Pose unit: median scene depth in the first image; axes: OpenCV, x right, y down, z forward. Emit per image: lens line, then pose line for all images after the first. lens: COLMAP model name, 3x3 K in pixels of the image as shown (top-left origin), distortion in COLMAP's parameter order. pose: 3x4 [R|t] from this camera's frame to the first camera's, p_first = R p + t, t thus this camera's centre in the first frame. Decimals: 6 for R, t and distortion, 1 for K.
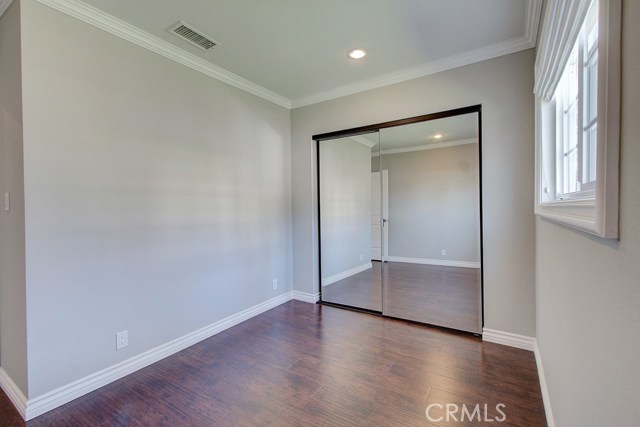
lens RADIAL K [[289.7, 0, 314.6], [0, 289.7, 214.5], [0, 0, 1]] dist [0.004699, 0.000489]
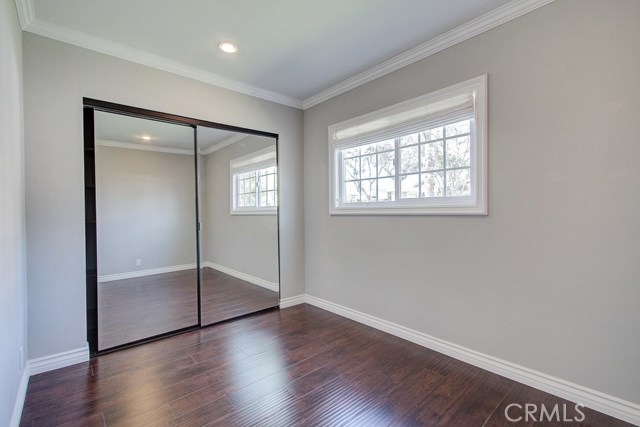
lens RADIAL K [[289.7, 0, 313.3], [0, 289.7, 211.8], [0, 0, 1]] dist [0.004699, 0.000489]
pose [[0.276440, 0.009849, 0.960981, -0.513372], [0.036341, 0.999125, -0.020694, 0.014515], [-0.960344, 0.040644, 0.275840, 0.360774]]
